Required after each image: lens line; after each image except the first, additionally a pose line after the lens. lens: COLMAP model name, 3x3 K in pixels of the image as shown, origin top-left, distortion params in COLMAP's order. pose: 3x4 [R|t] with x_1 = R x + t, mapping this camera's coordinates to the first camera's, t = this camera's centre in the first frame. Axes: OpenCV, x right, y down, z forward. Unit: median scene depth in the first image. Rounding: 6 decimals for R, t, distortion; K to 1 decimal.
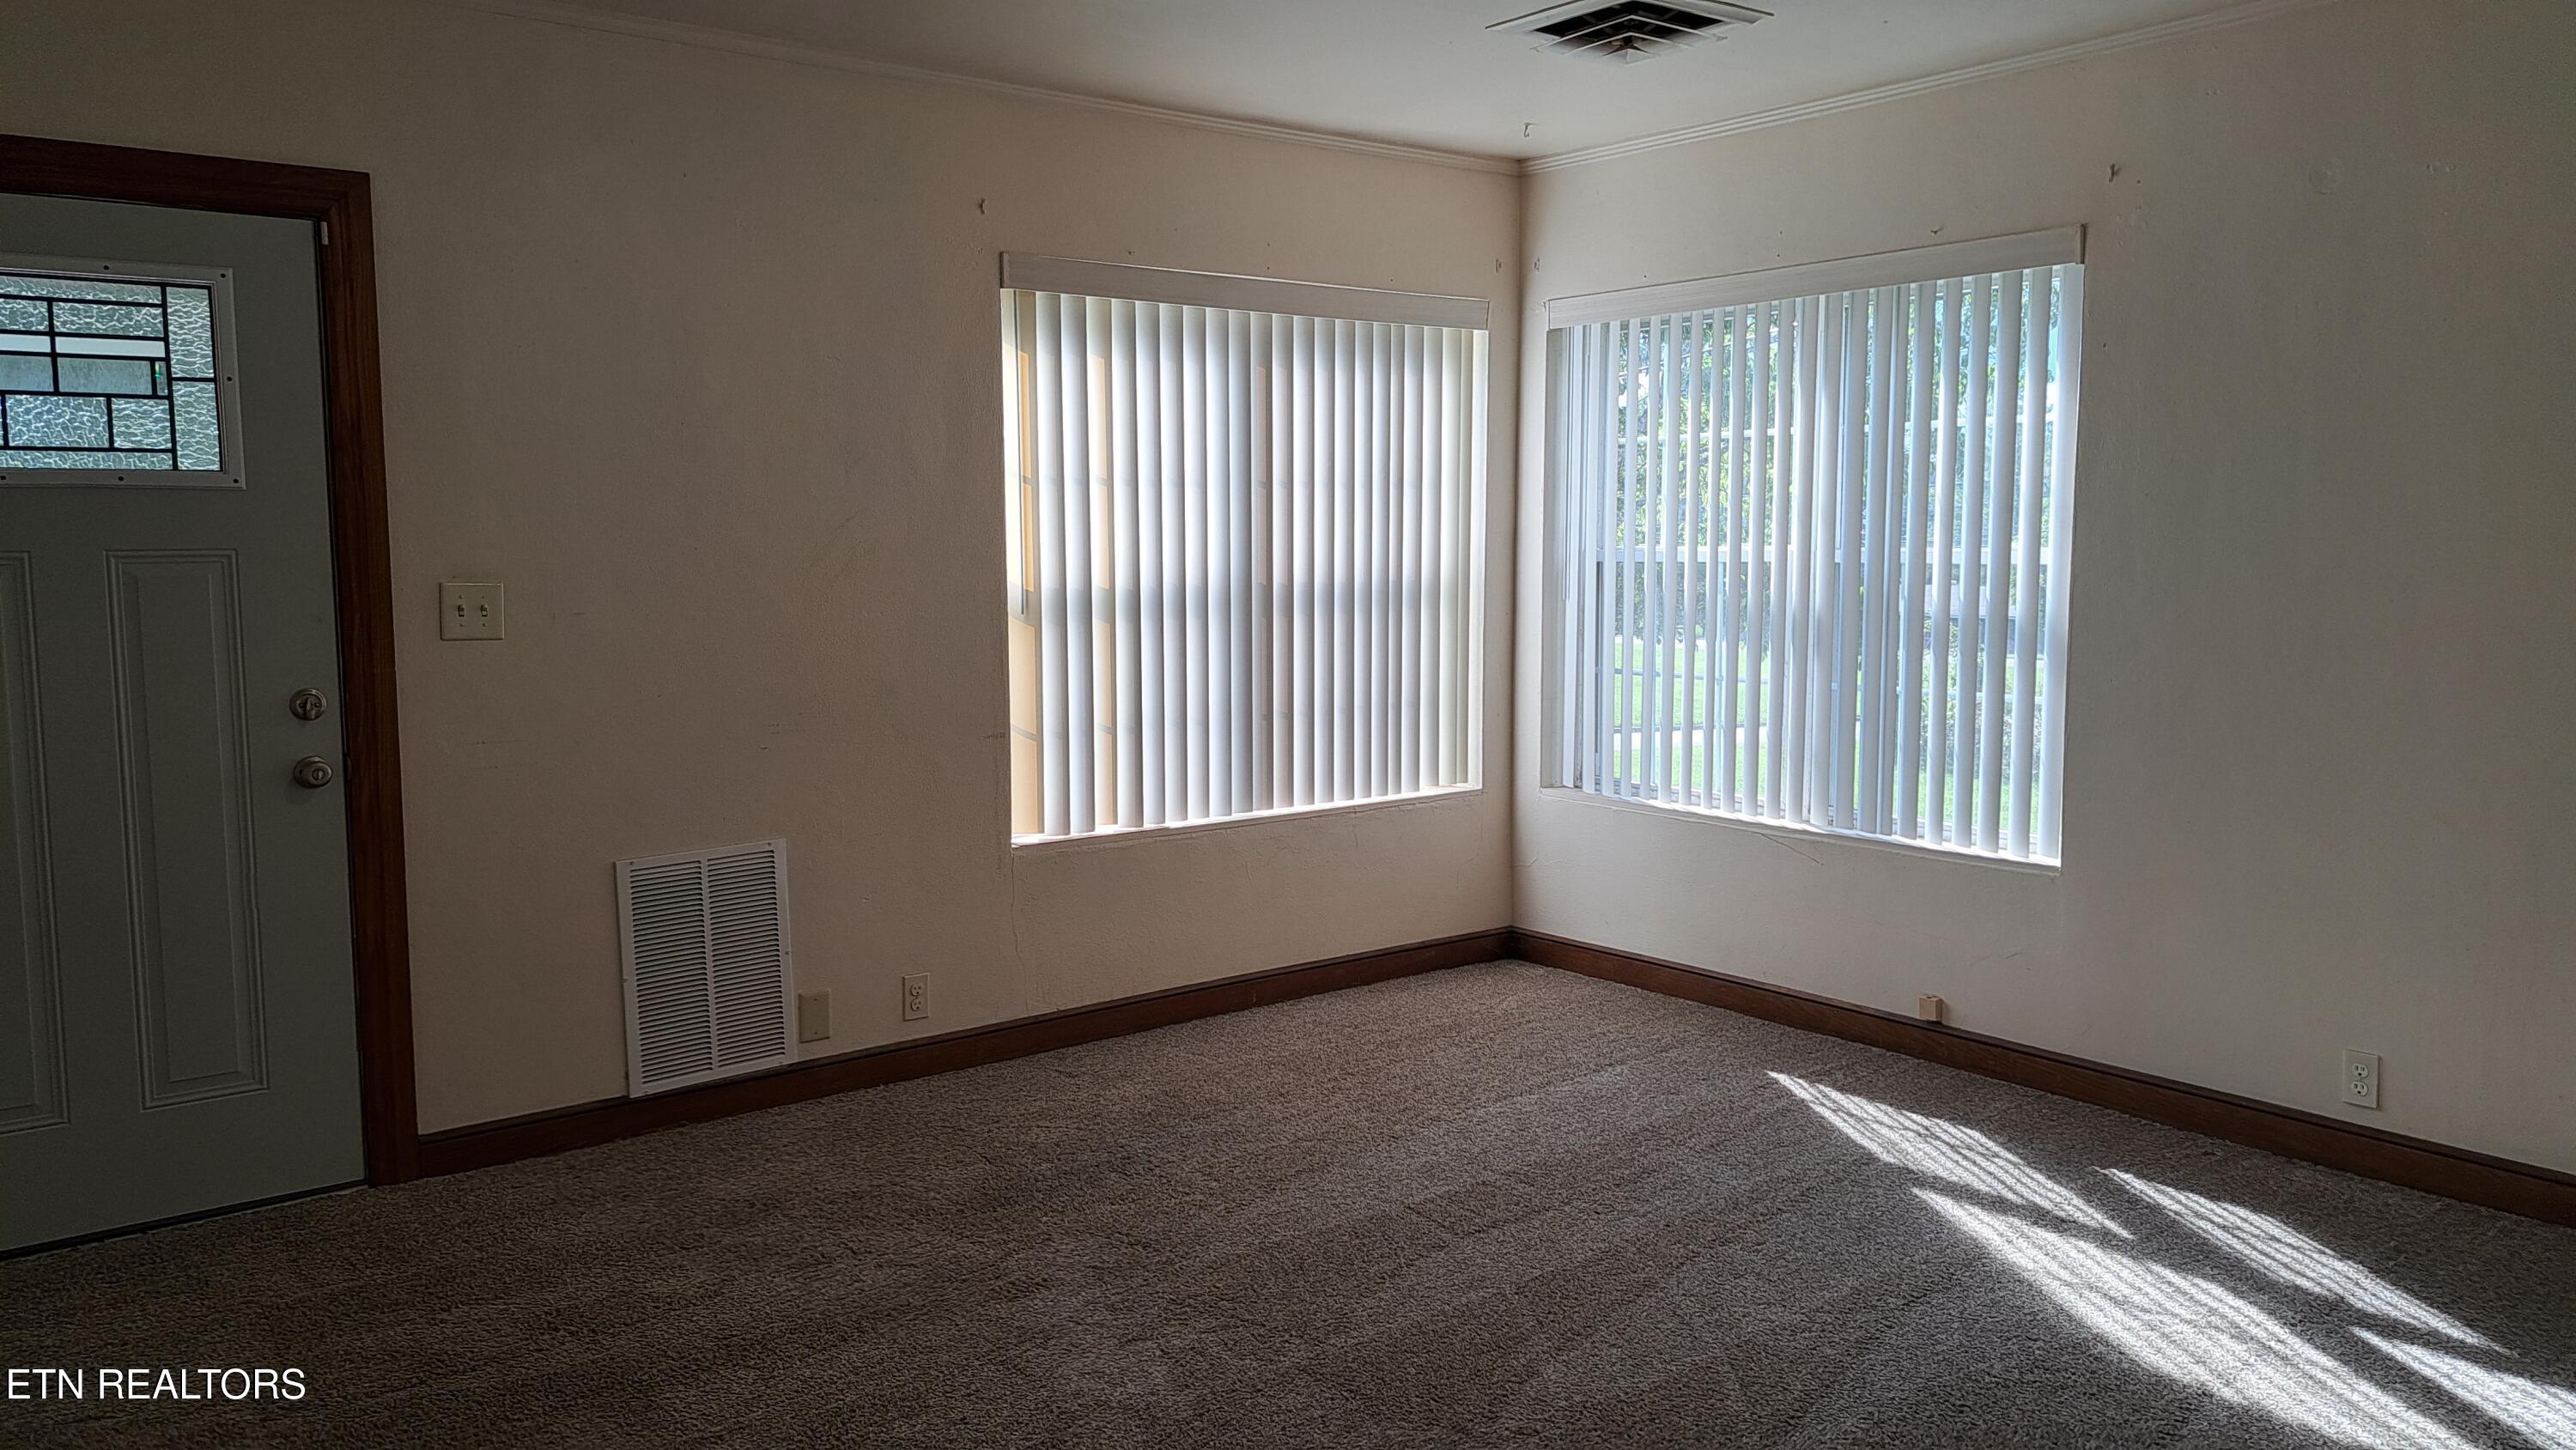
lens RADIAL K [[1840.6, 0, 1279.7], [0, 1840.6, 706.5], [0, 0, 1]] dist [0.063117, -0.063799]
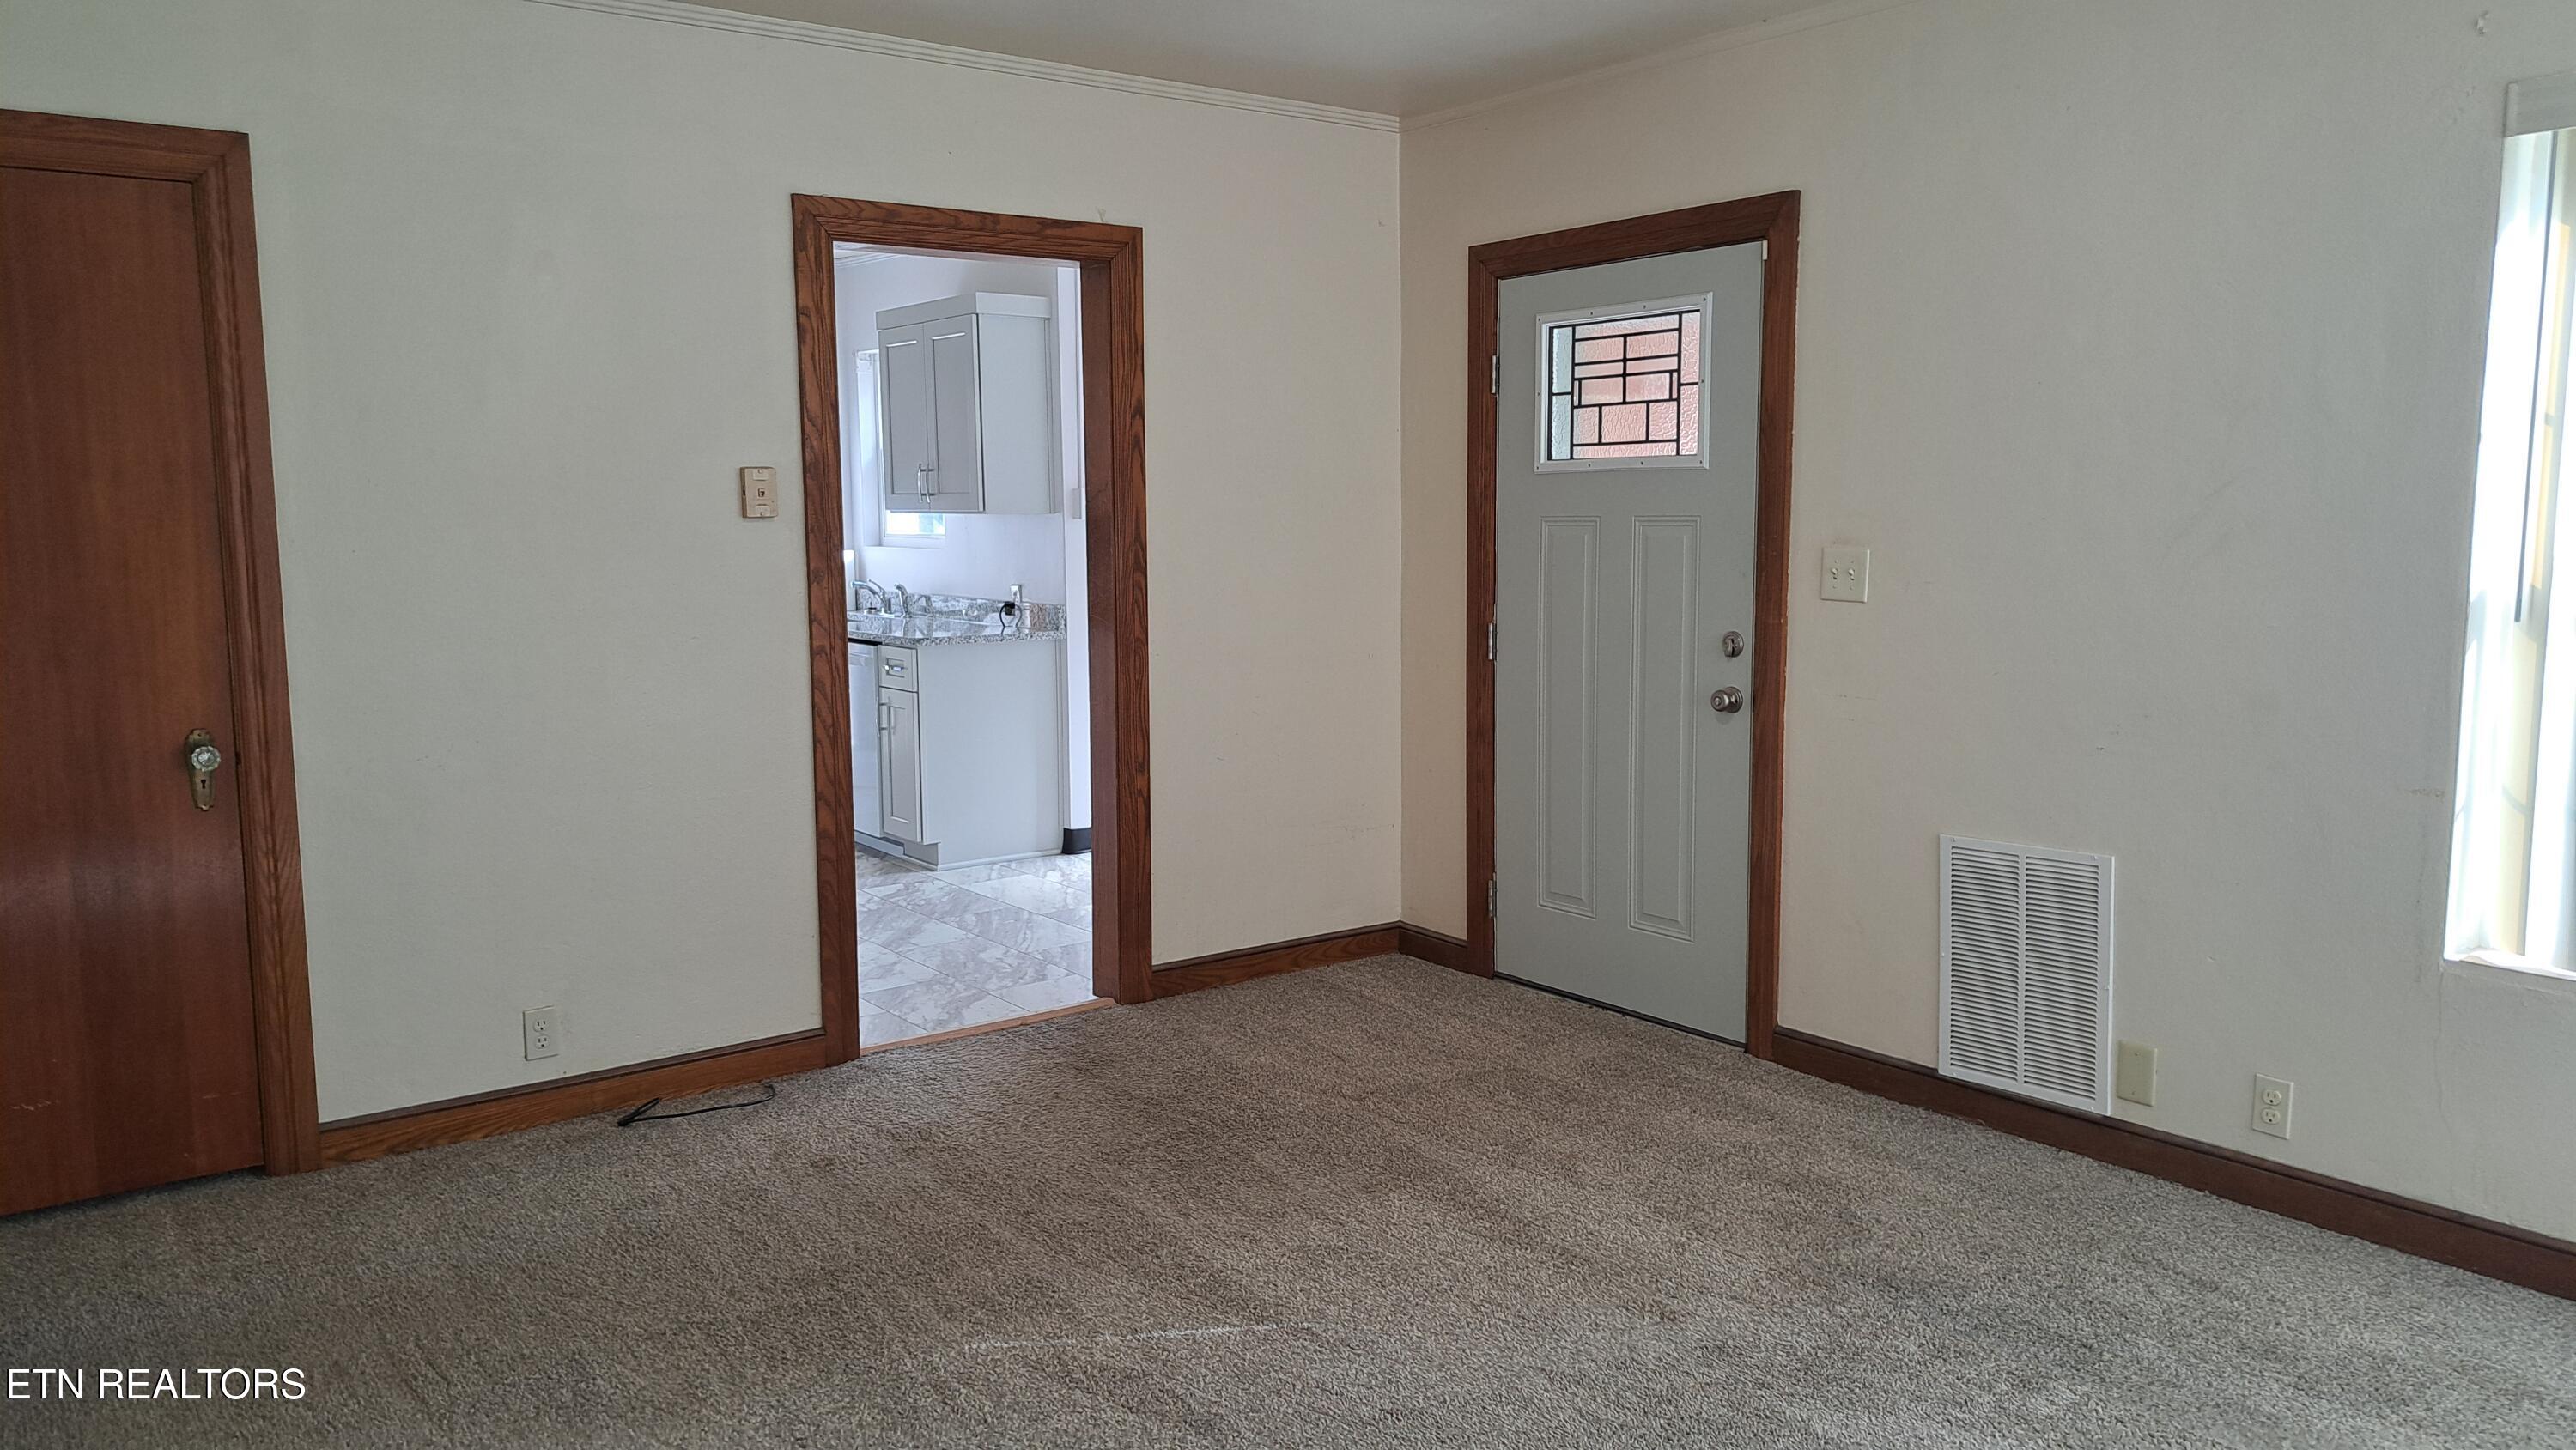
lens RADIAL K [[1840.6, 0, 1299.1], [0, 1840.6, 709.4], [0, 0, 1]] dist [0.063117, -0.063799]
pose [[-0.008656, 0.115020, -0.993326, 0.697531], [-0.091296, 0.989123, 0.115329, -0.072854], [0.995786, 0.091685, 0.001939, 0.726055]]
